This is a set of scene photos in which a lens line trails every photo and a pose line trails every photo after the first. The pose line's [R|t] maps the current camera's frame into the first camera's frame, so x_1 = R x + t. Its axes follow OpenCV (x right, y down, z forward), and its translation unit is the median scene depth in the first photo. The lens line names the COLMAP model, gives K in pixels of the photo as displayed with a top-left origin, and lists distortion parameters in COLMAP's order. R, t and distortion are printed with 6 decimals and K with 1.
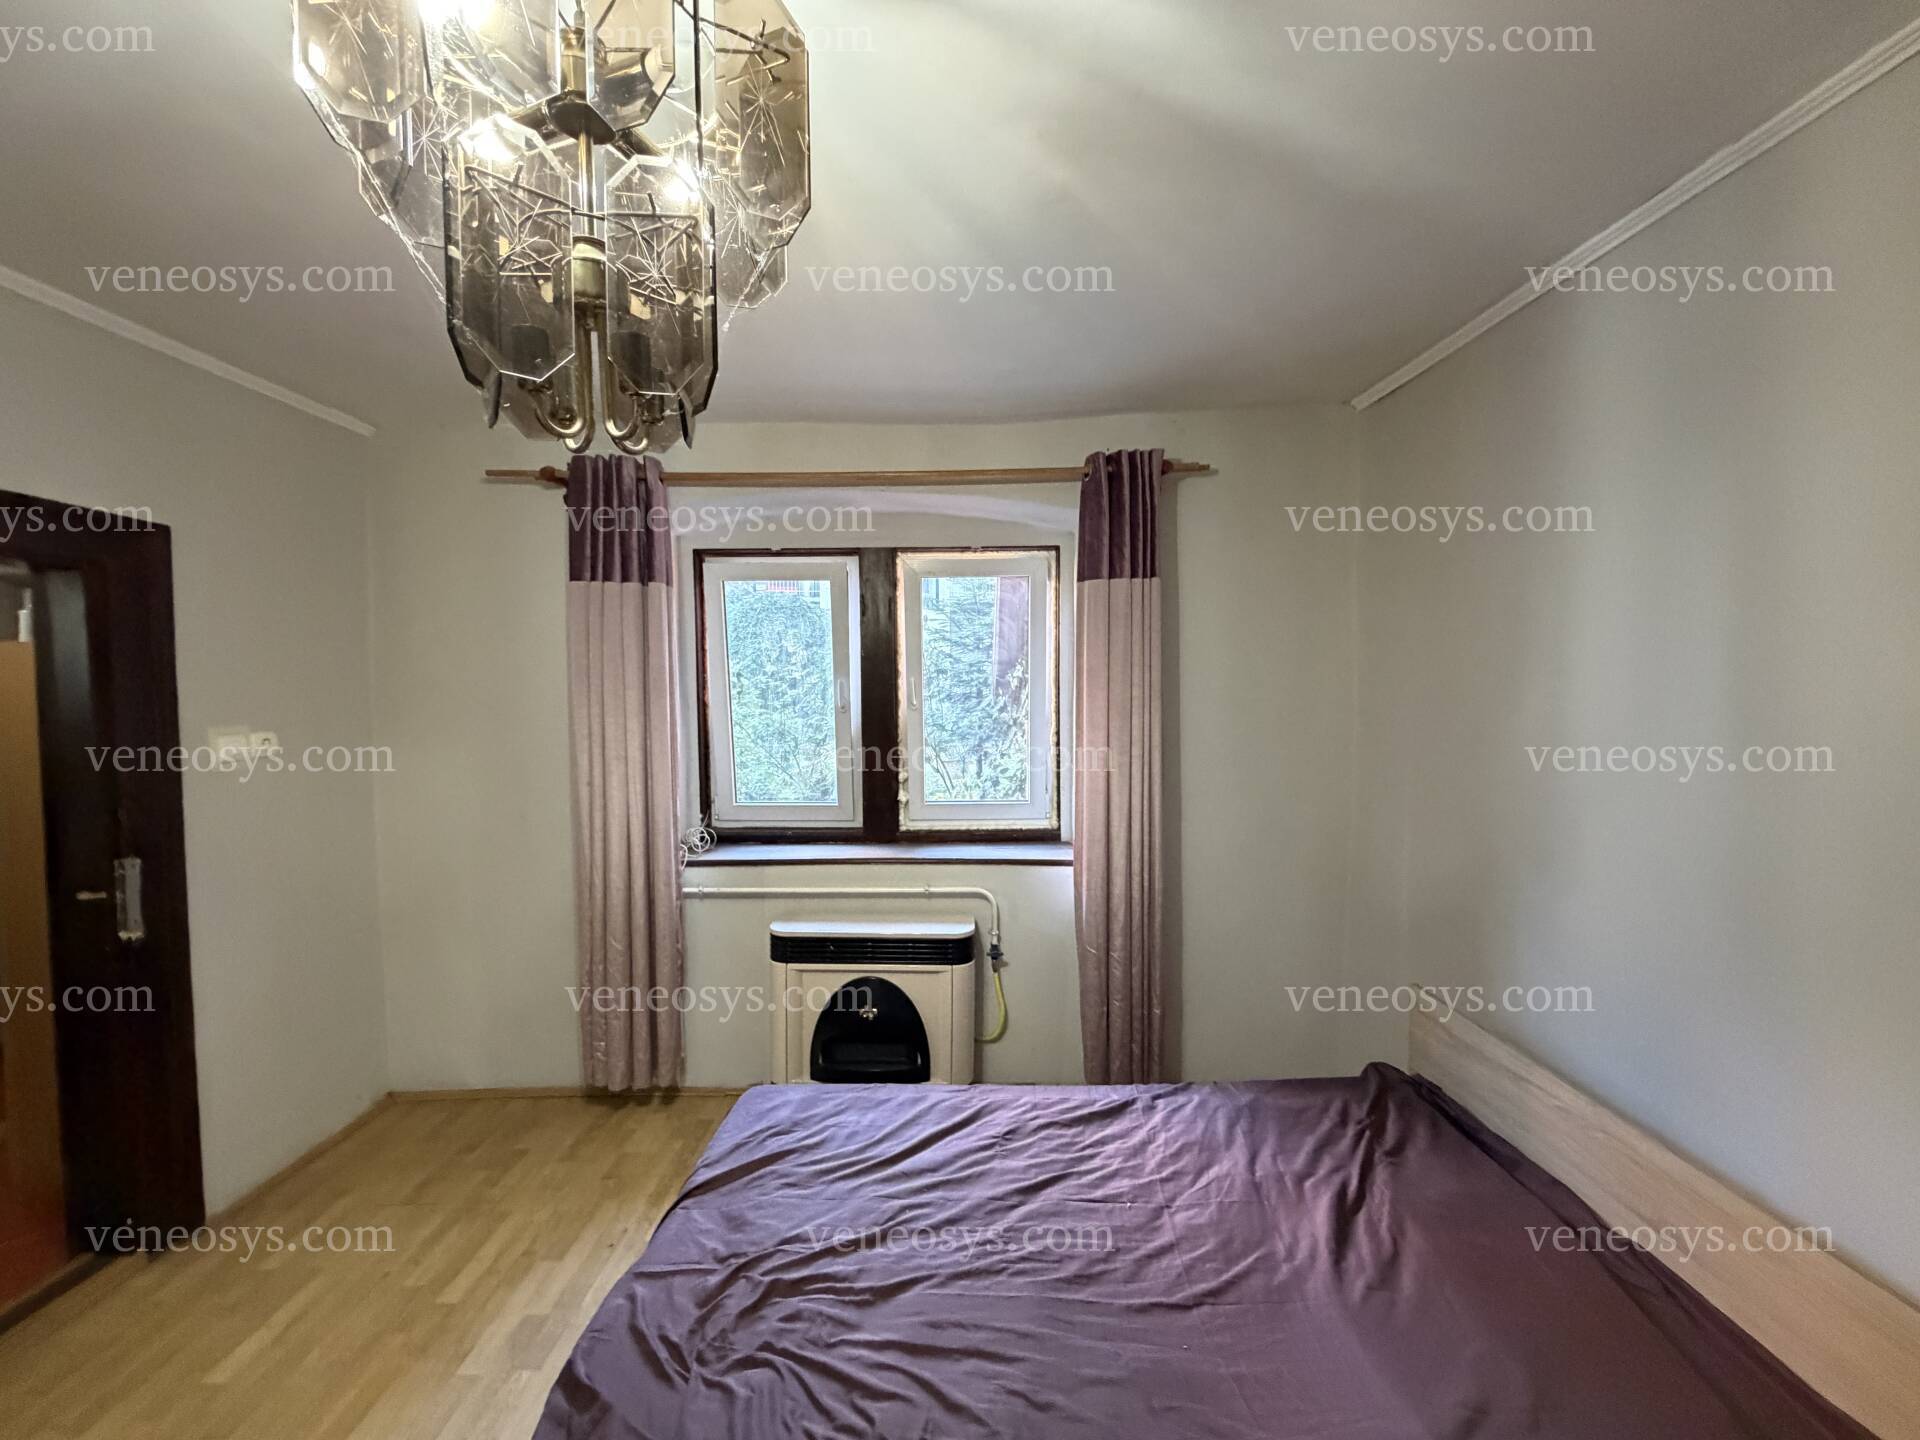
lens RADIAL K [[764.8, 0, 961.7], [0, 764.8, 719.2], [0, 0, 1]] dist [0.000765, 0.000187]
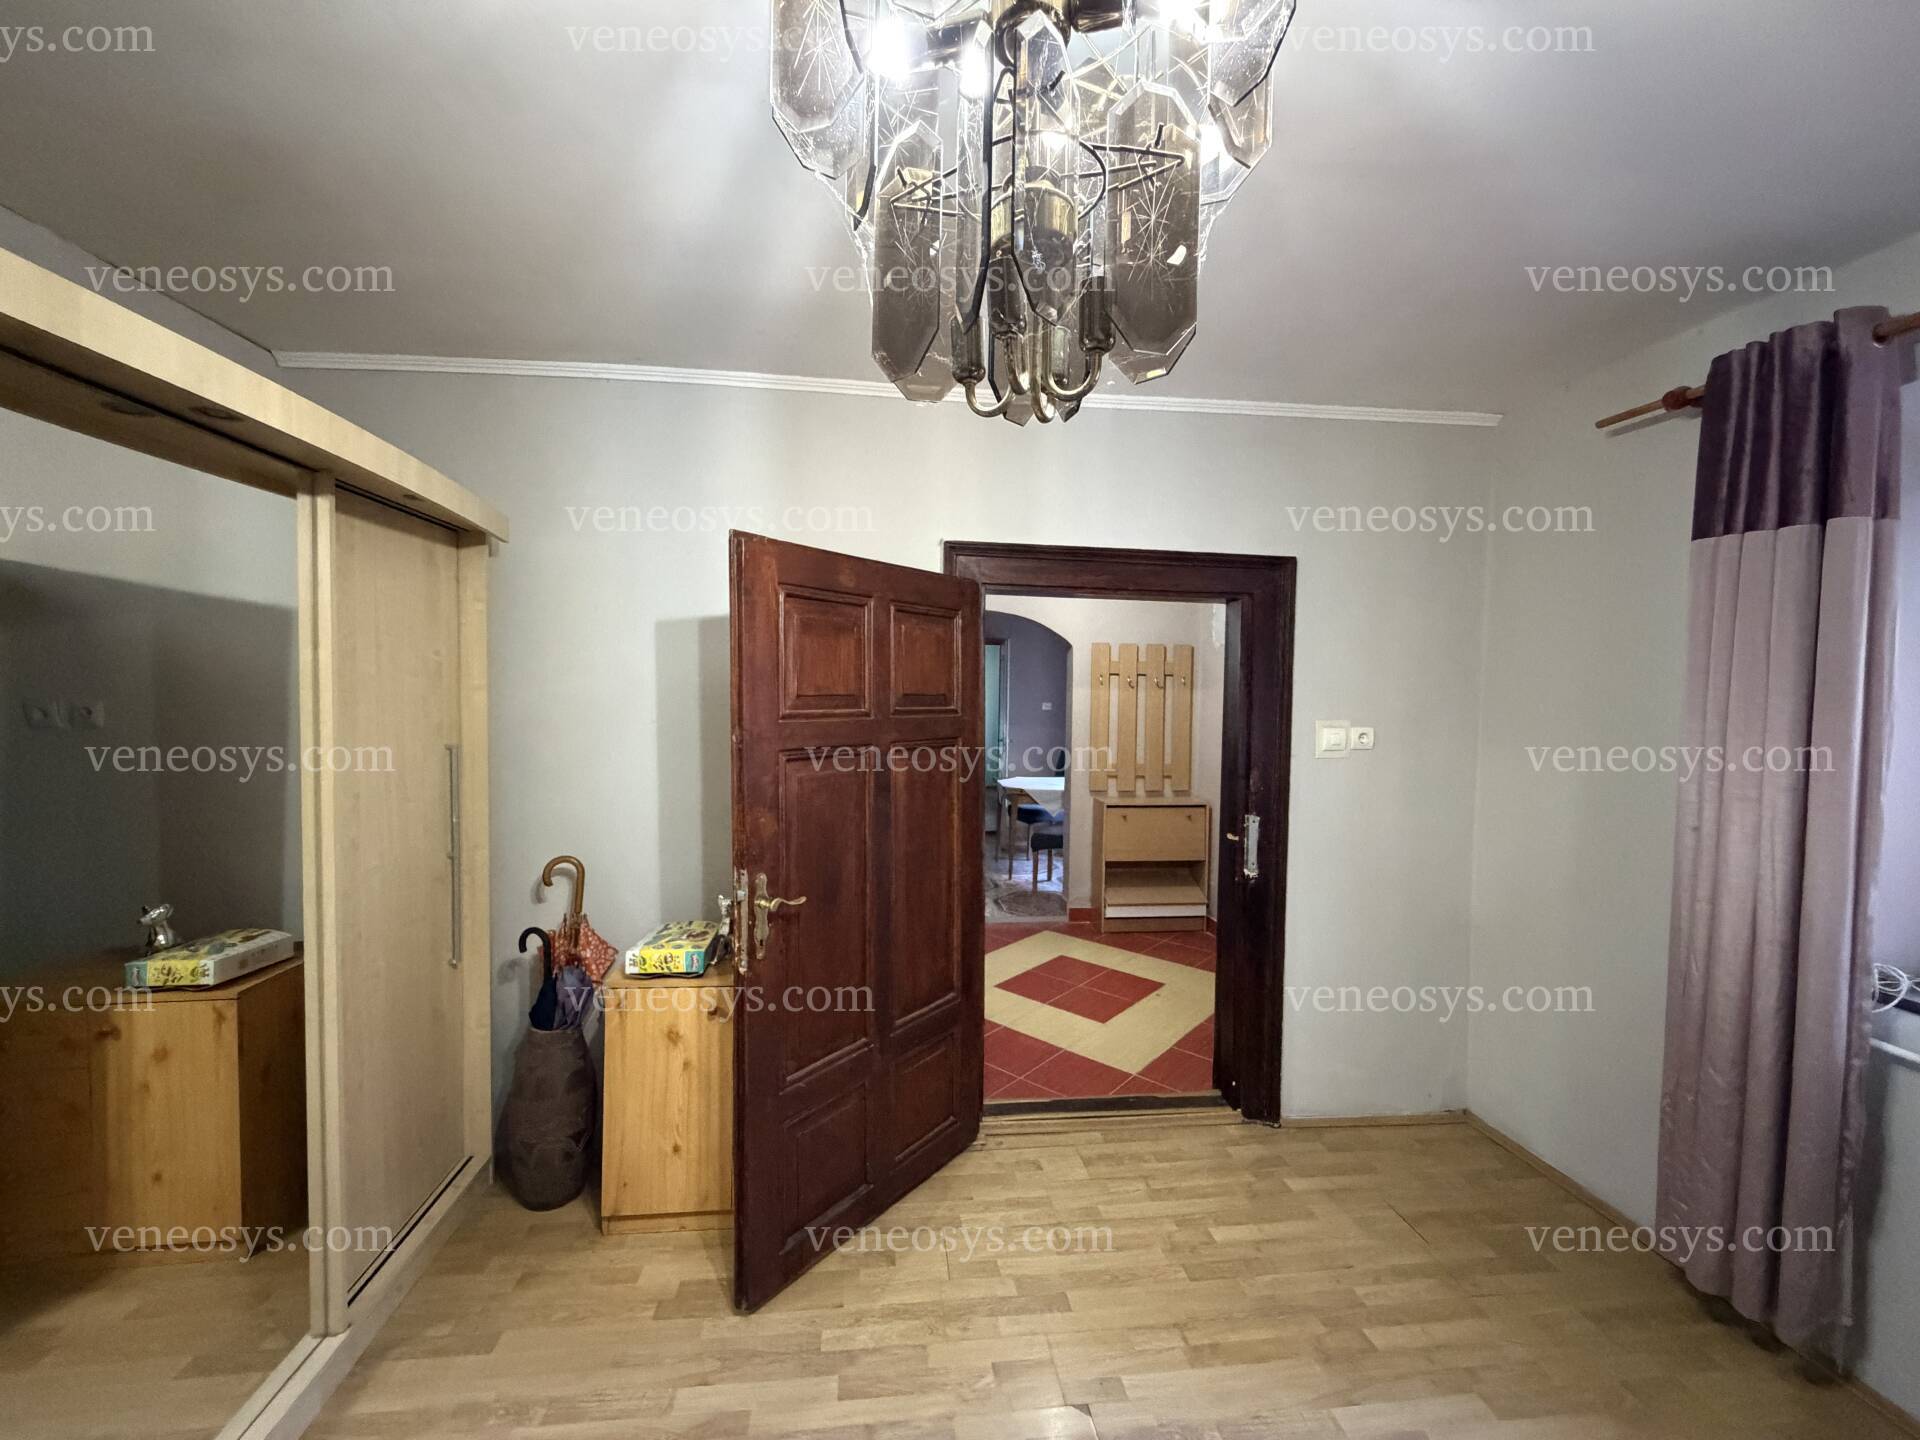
lens RADIAL K [[764.8, 0, 959.5], [0, 764.8, 719.8], [0, 0, 1]] dist [0.000765, 0.000187]
pose [[0.121400, 0.048678, -0.991409, 0.116652], [-0.054638, 0.997610, 0.042291, -0.008006], [0.991099, 0.049035, 0.123769, 0.248578]]
